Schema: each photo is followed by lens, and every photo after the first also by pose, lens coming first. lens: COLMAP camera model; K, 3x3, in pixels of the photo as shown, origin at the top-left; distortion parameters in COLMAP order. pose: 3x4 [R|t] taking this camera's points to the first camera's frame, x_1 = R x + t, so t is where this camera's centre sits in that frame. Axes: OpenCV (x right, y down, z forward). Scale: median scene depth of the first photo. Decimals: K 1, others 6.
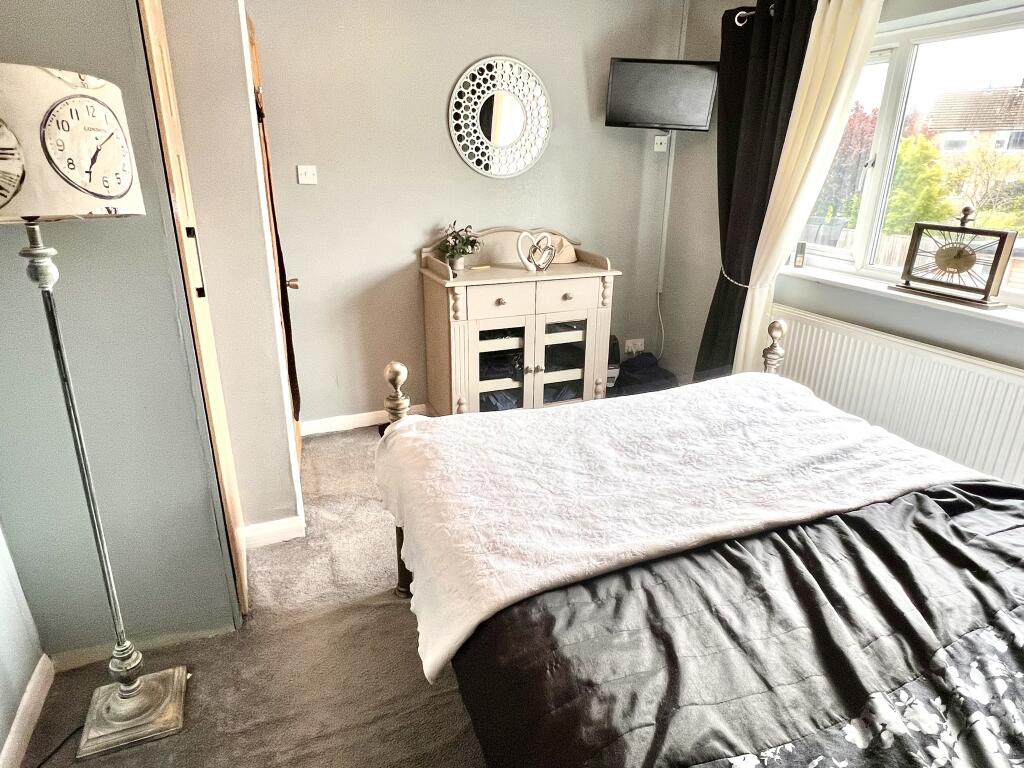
lens RADIAL K [[604.2, 0, 512.7], [0, 604.2, 388.5], [0, 0, 1]] dist [-0.003756, 0.001621]
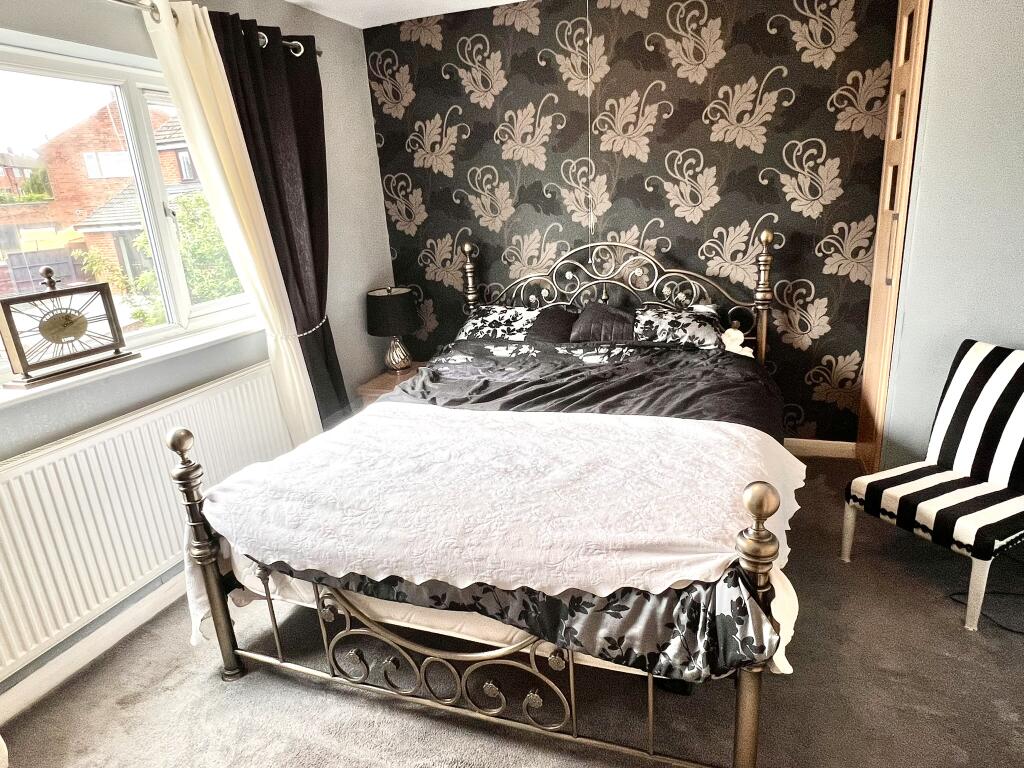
lens RADIAL K [[604.2, 0, 511.6], [0, 604.2, 373.3], [0, 0, 1]] dist [-0.003756, 0.001621]
pose [[-0.725109, -0.150682, 0.671946, -0.312131], [0.308127, 0.801646, 0.512272, -0.411476], [-0.615853, 0.578498, -0.534851, 1.125396]]
